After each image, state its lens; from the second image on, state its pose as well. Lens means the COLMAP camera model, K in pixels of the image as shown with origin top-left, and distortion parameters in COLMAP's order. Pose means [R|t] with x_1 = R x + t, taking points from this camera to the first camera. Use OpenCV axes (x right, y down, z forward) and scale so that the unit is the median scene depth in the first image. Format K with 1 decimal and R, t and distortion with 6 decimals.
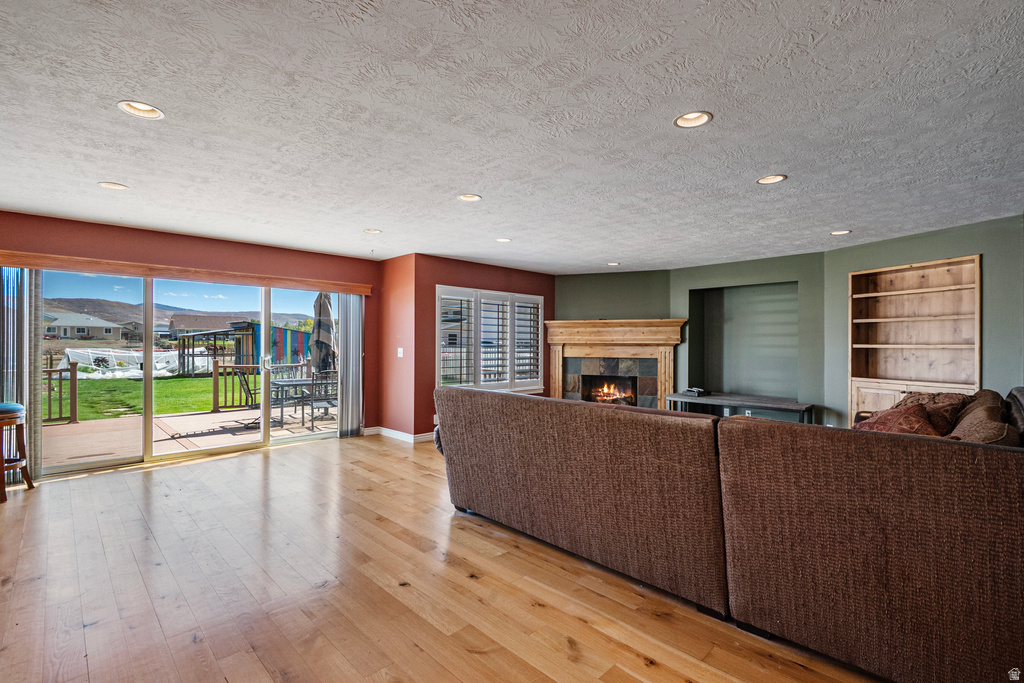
lens RADIAL K [[464.9, 0, 507.7], [0, 464.9, 342.9], [0, 0, 1]] dist [0.001719, 0.000080]
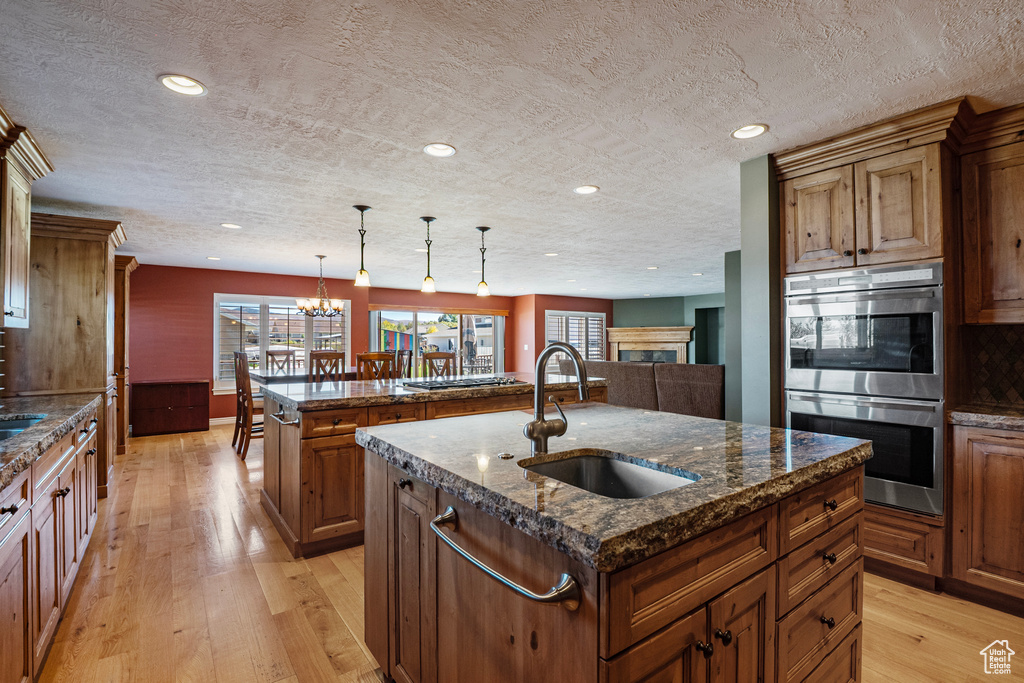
lens RADIAL K [[464.9, 0, 514.1], [0, 464.9, 341.0], [0, 0, 1]] dist [0.001719, 0.000080]
pose [[0.992038, -0.007382, -0.125720, -0.040601], [0.007401, 0.999973, -0.000316, -0.003435], [0.125719, -0.000617, 0.992066, -0.704830]]
